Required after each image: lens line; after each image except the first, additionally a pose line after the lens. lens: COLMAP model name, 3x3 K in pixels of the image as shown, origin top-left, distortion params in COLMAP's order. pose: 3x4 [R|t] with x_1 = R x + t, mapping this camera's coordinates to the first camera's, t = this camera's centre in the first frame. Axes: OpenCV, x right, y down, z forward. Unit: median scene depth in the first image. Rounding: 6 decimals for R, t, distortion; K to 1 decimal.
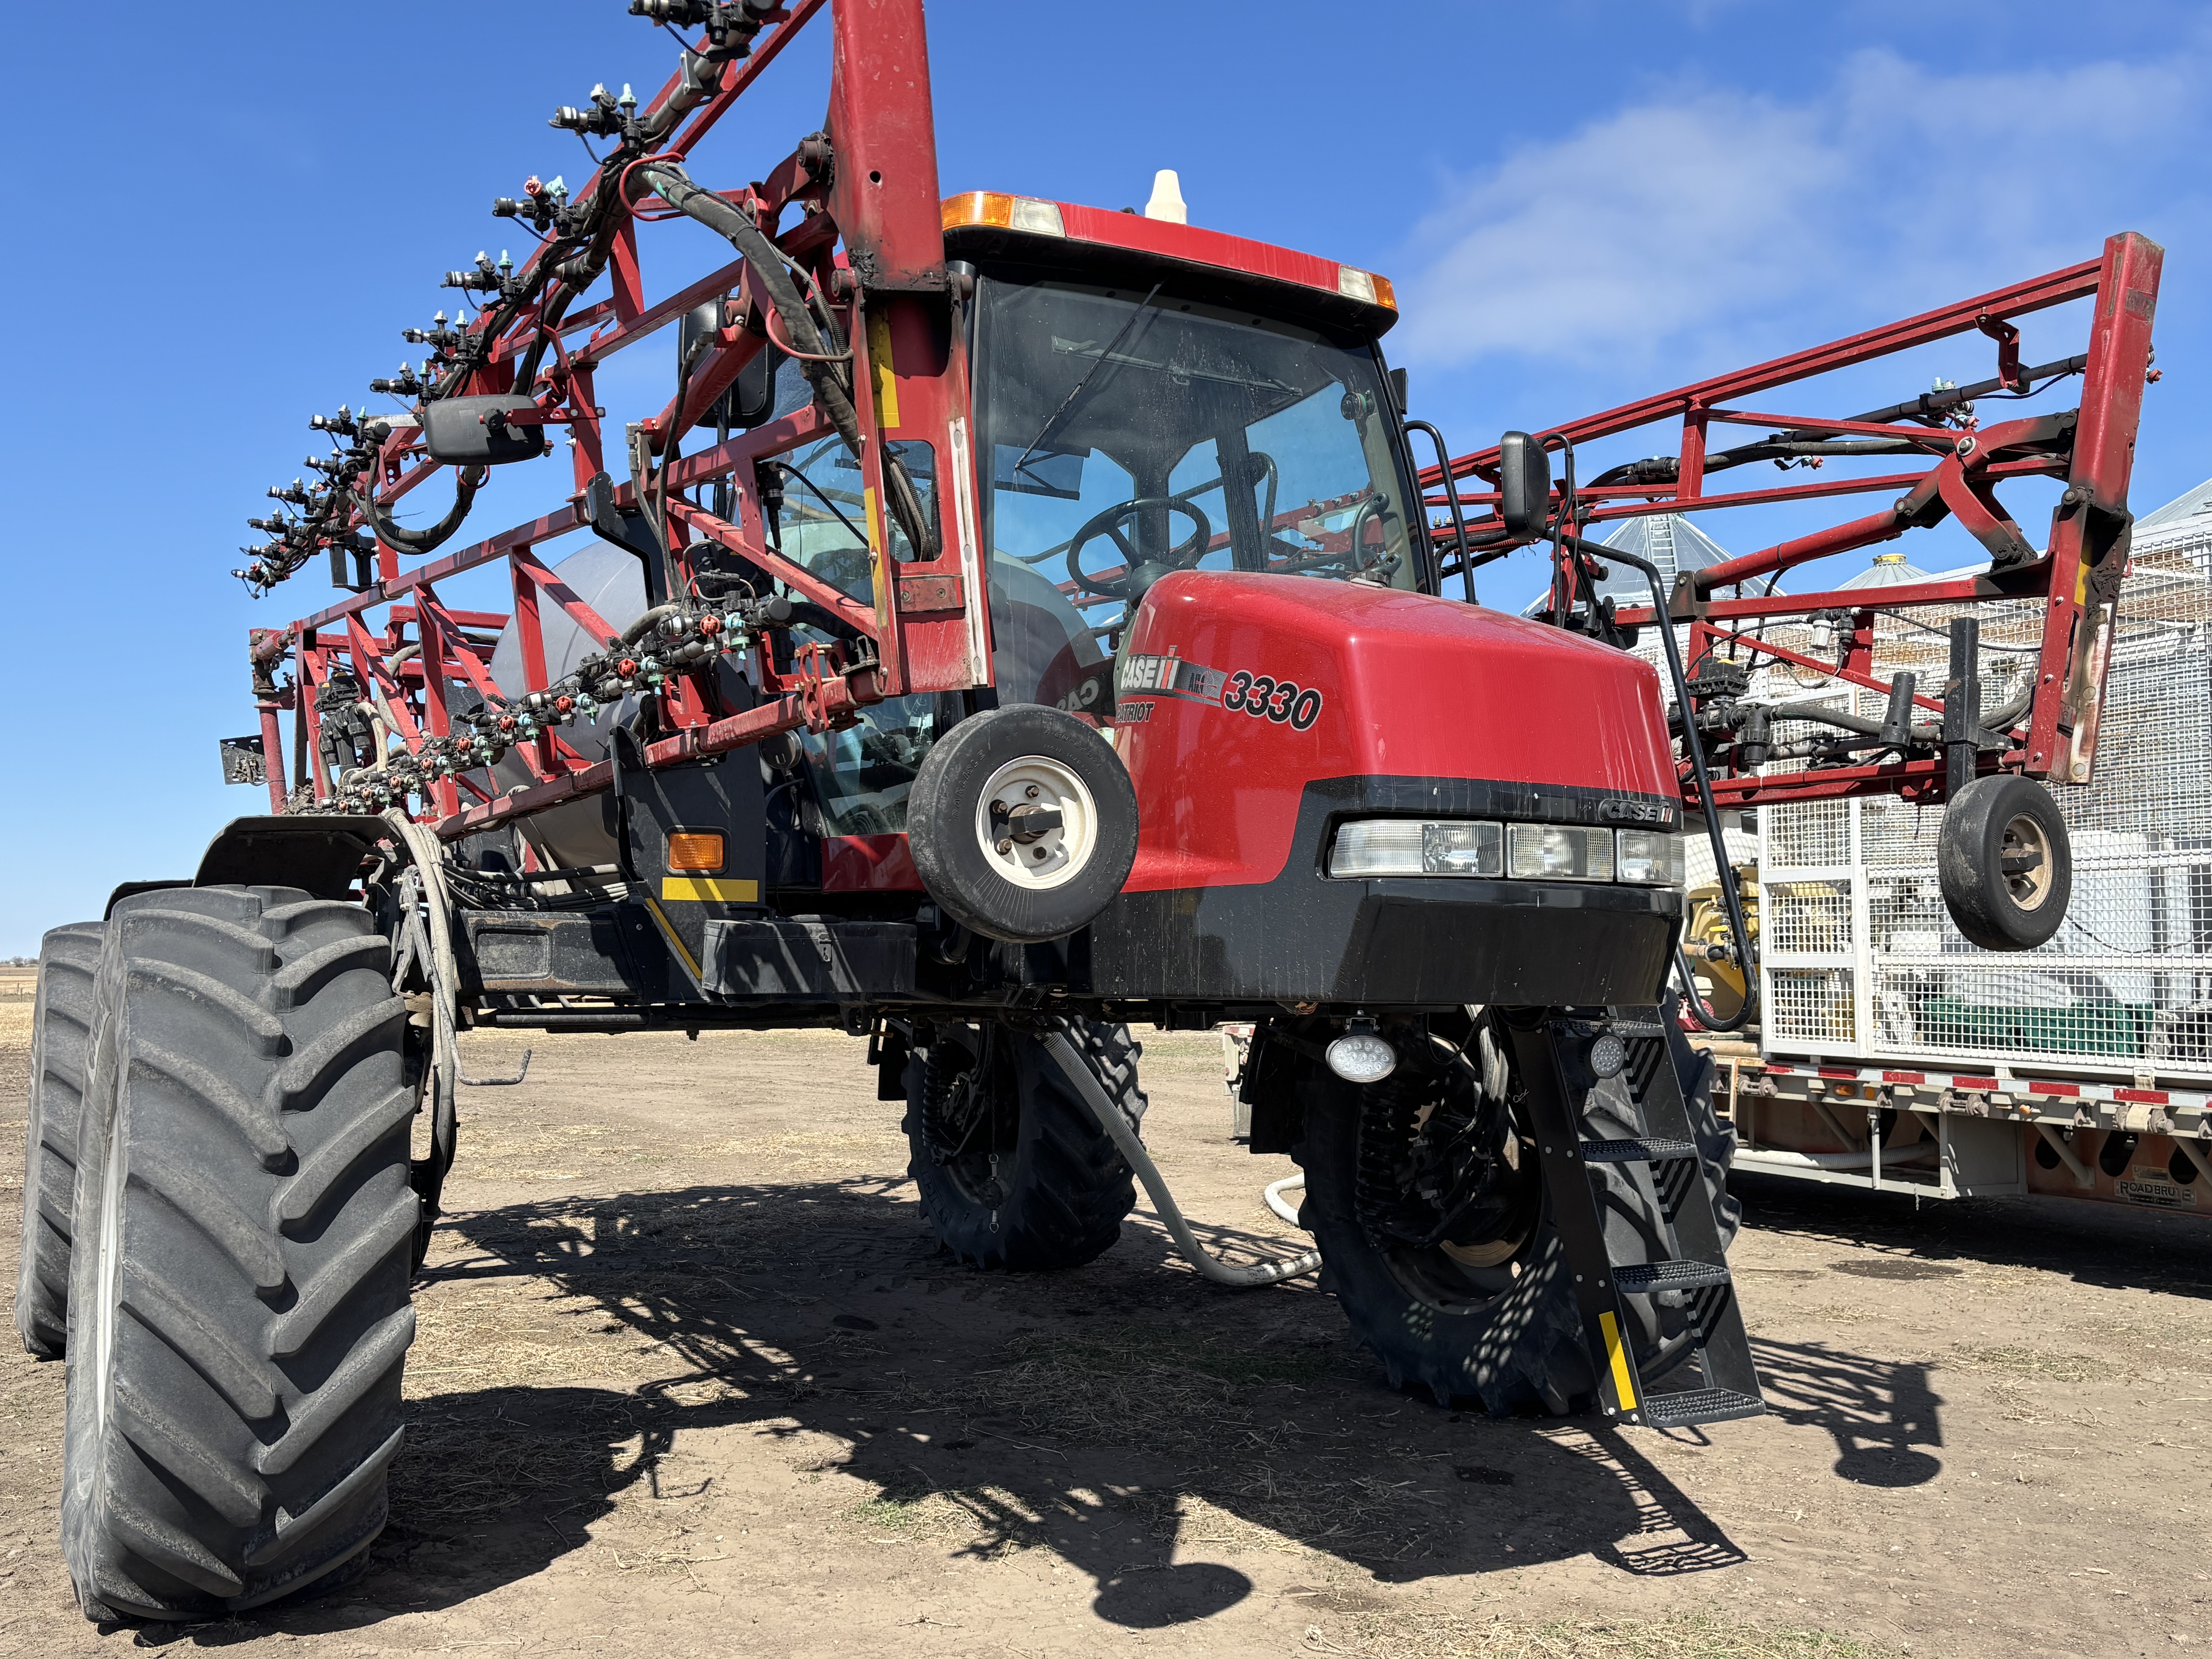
lens RADIAL K [[2014.3, 0, 1117.0], [0, 2014.3, 834.3], [0, 0, 1]] dist [0.037570, 0.000000]
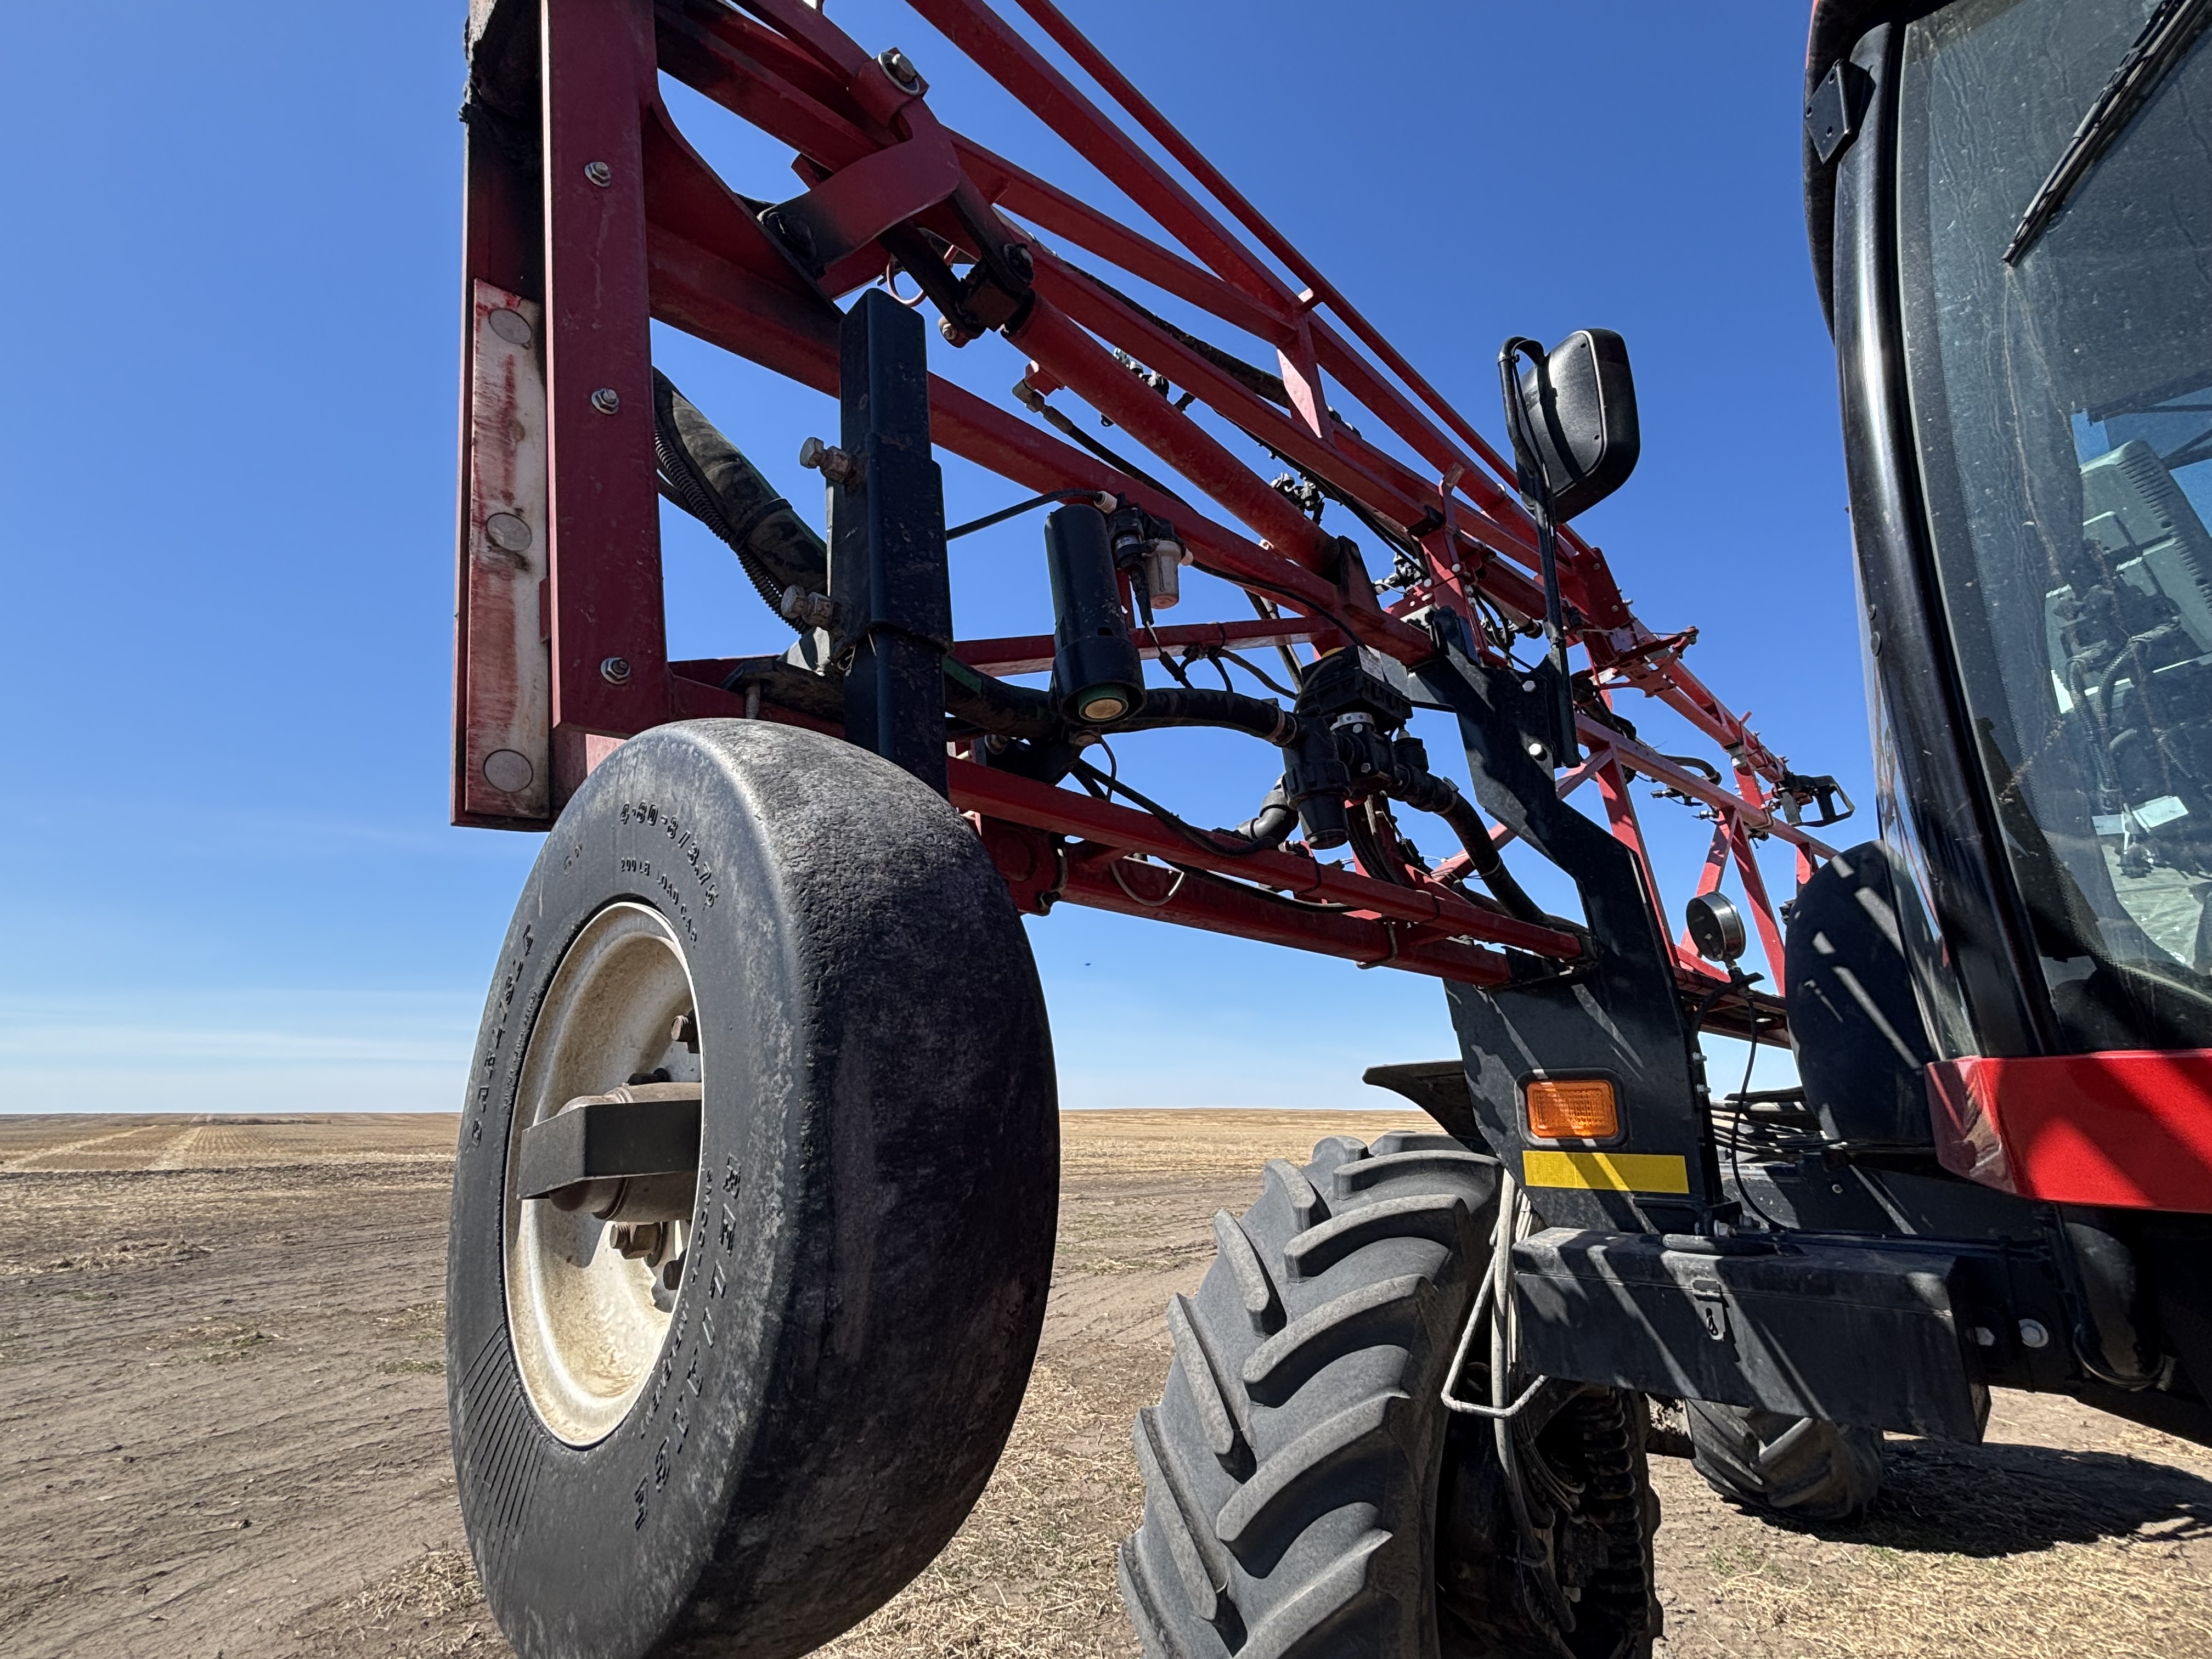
lens RADIAL K [[1066.1, 0, 1097.9], [0, 1066.1, 820.3], [0, 0, 1]] dist [0.001096, -0.000913]
pose [[0.303818, -0.251688, -0.918884, 0.089376], [0.063714, 0.967683, -0.243988, -0.007889], [0.950597, 0.015582, 0.310036, 0.775027]]
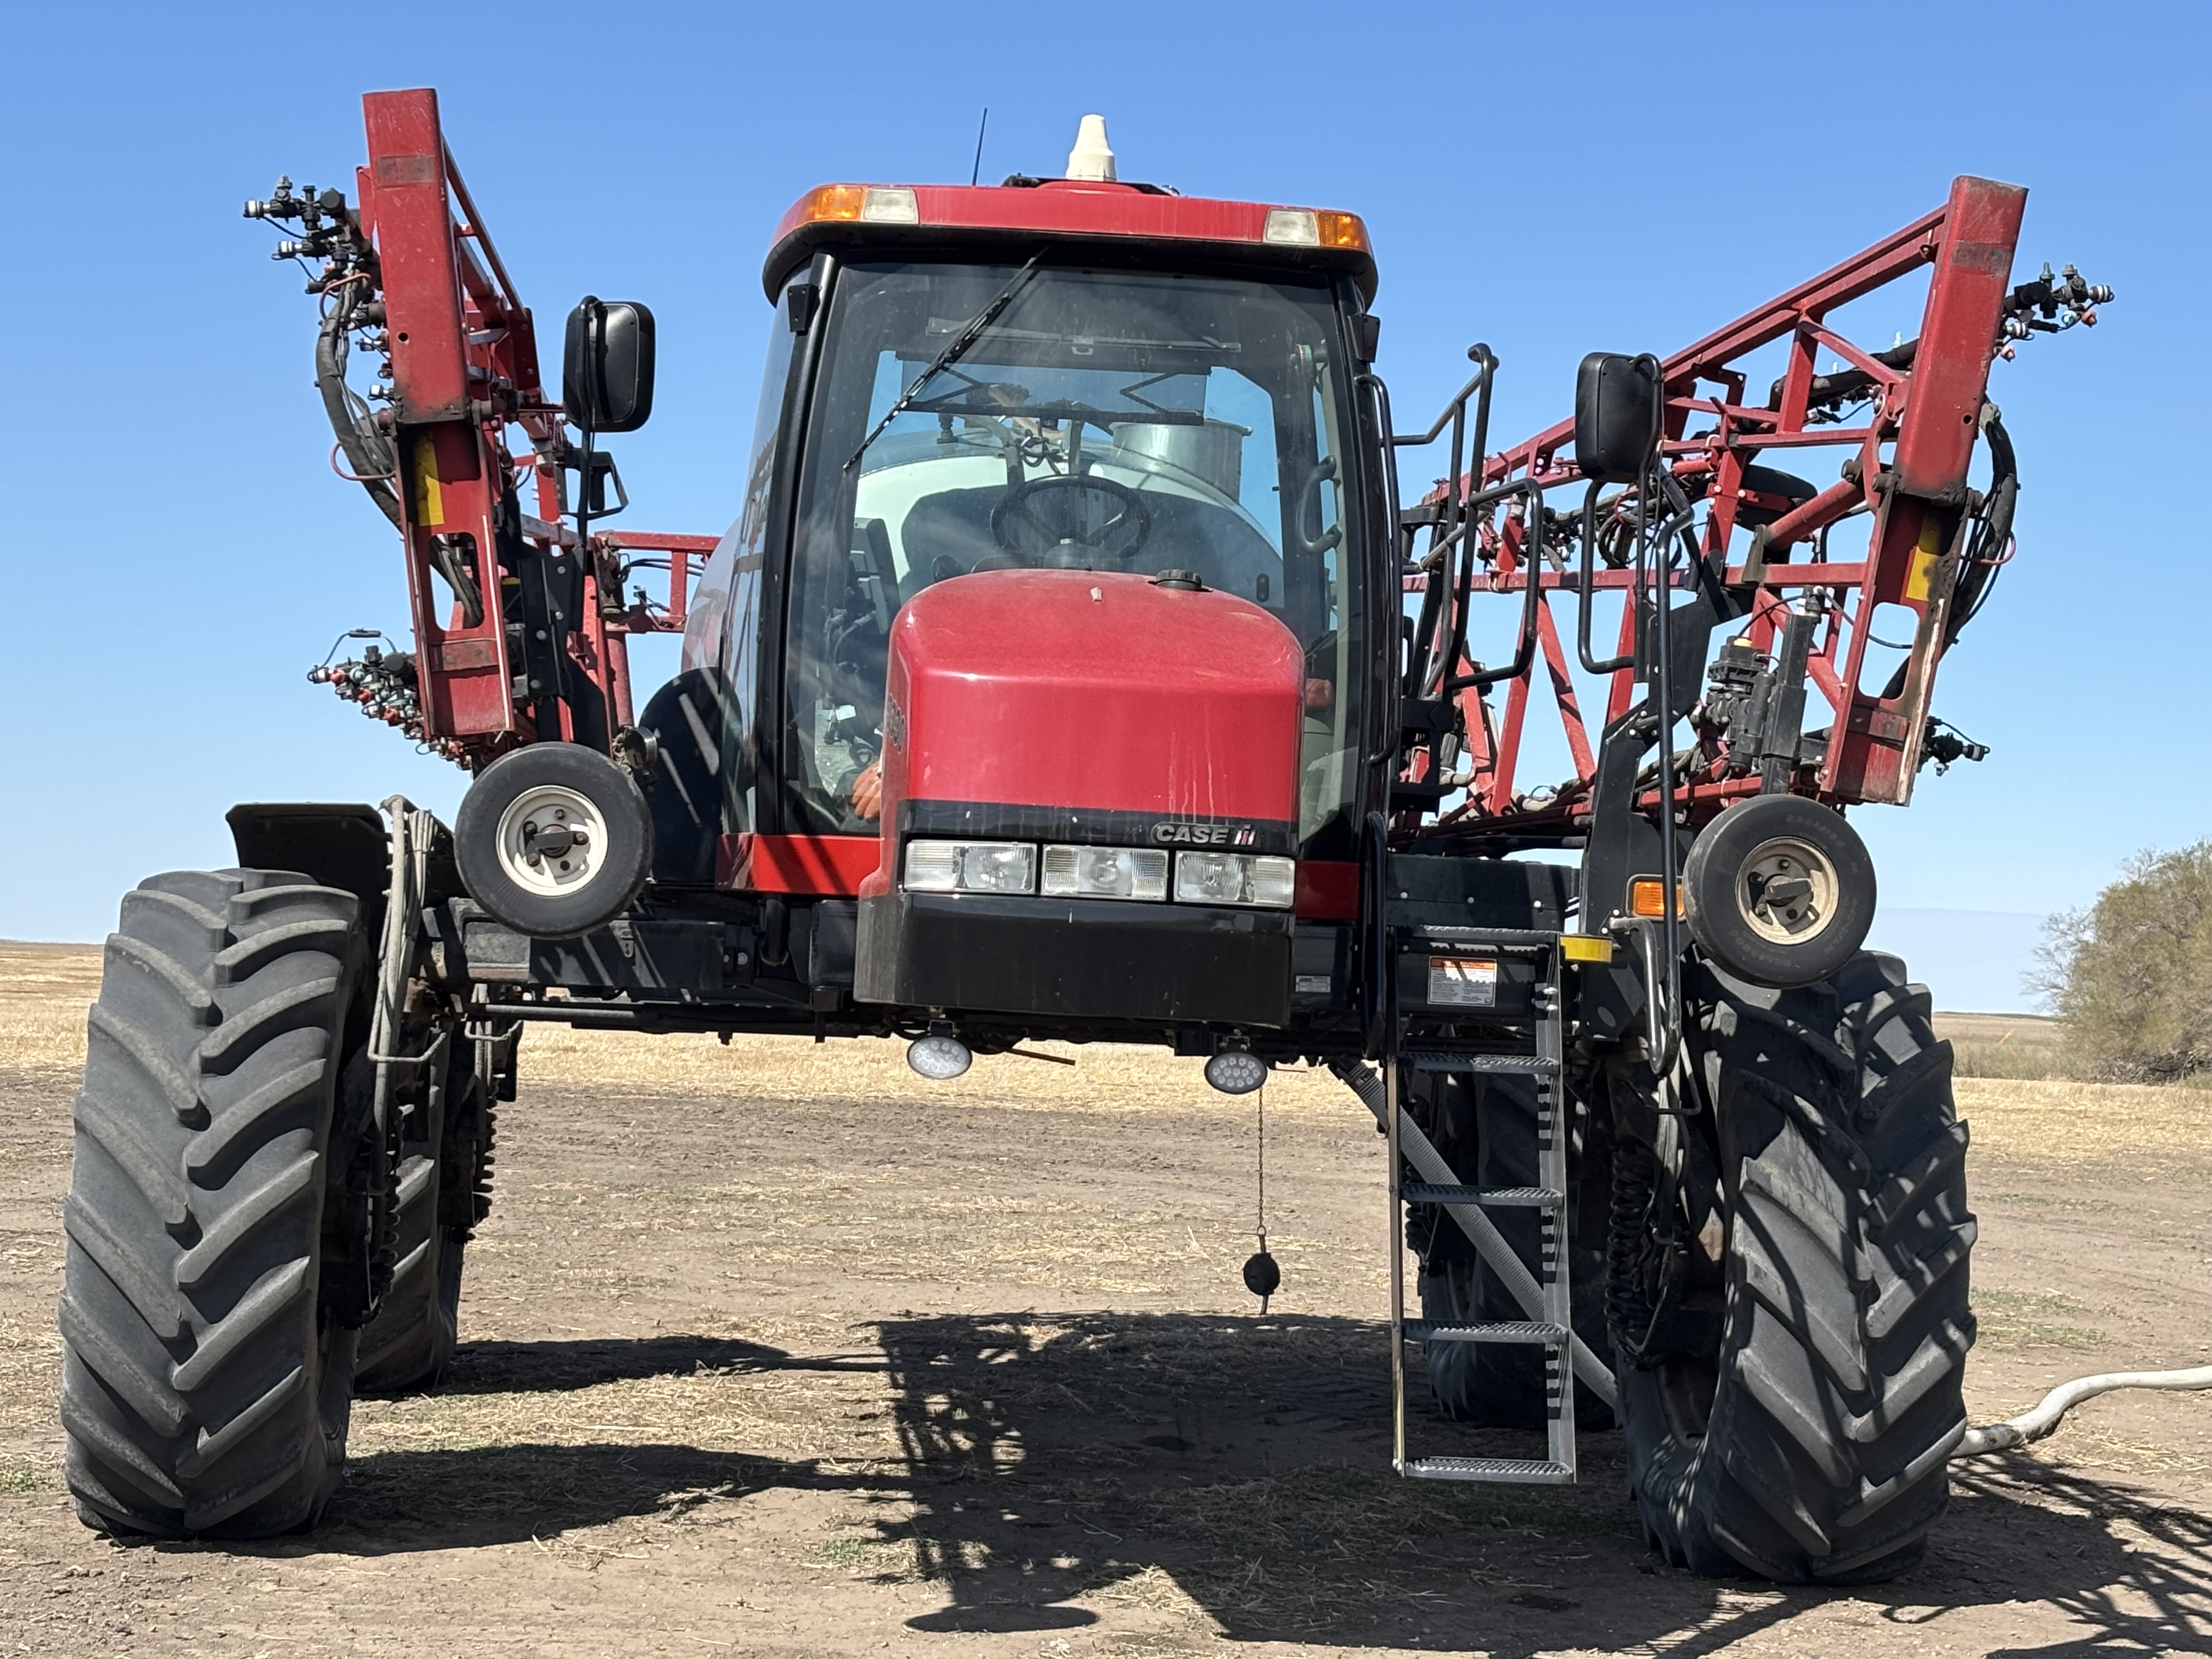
lens RADIAL K [[4139.7, 0, 1099.1], [0, 4139.7, 831.7], [0, 0, 1]] dist [0.124274, 0.000000]
pose [[0.902918, 0.019457, -0.429371, 1.020261], [-0.010450, 0.999673, 0.023326, -0.056064], [0.429685, -0.016575, 0.902827, -0.861343]]
